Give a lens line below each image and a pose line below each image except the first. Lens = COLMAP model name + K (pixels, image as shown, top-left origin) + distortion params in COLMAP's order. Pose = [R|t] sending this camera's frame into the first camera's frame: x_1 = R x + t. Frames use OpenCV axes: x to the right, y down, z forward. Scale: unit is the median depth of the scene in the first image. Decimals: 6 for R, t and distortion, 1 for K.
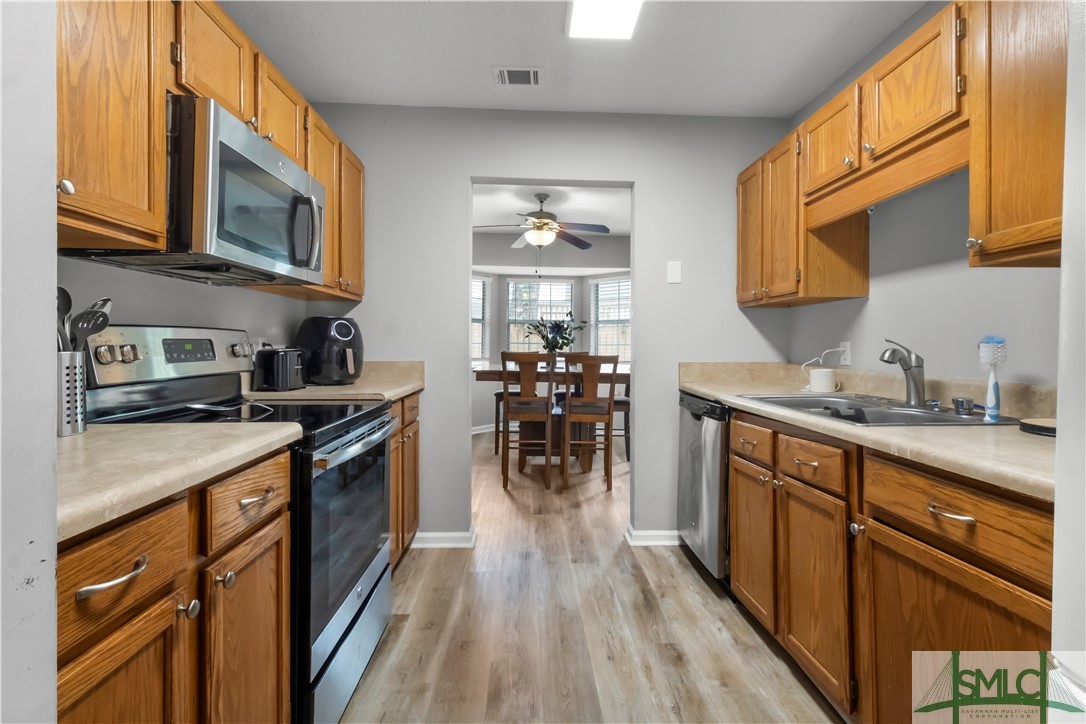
lens RADIAL K [[506.2, 0, 552.9], [0, 506.2, 344.6], [0, 0, 1]] dist [0.006486, 0.000065]
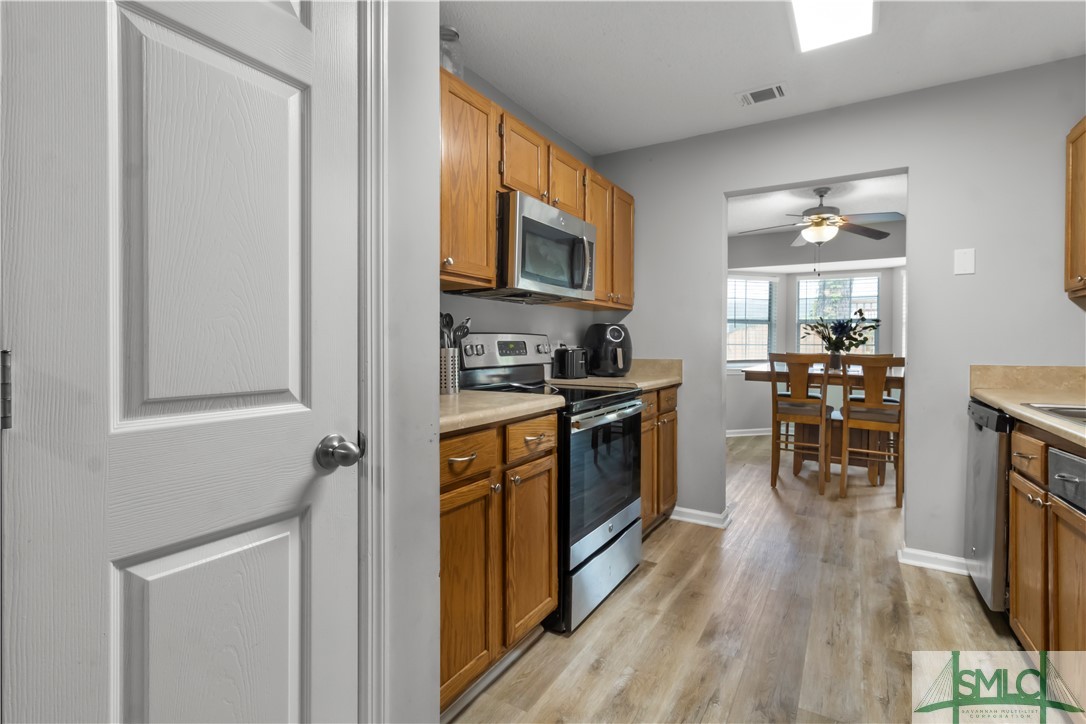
lens RADIAL K [[506.2, 0, 552.9], [0, 506.2, 344.6], [0, 0, 1]] dist [0.006486, 0.000065]
pose [[0.829560, -0.002541, -0.558412, 0.177714], [0.000015, 0.999990, -0.004528, 0.004720], [0.558418, 0.003748, 0.829552, -0.149751]]
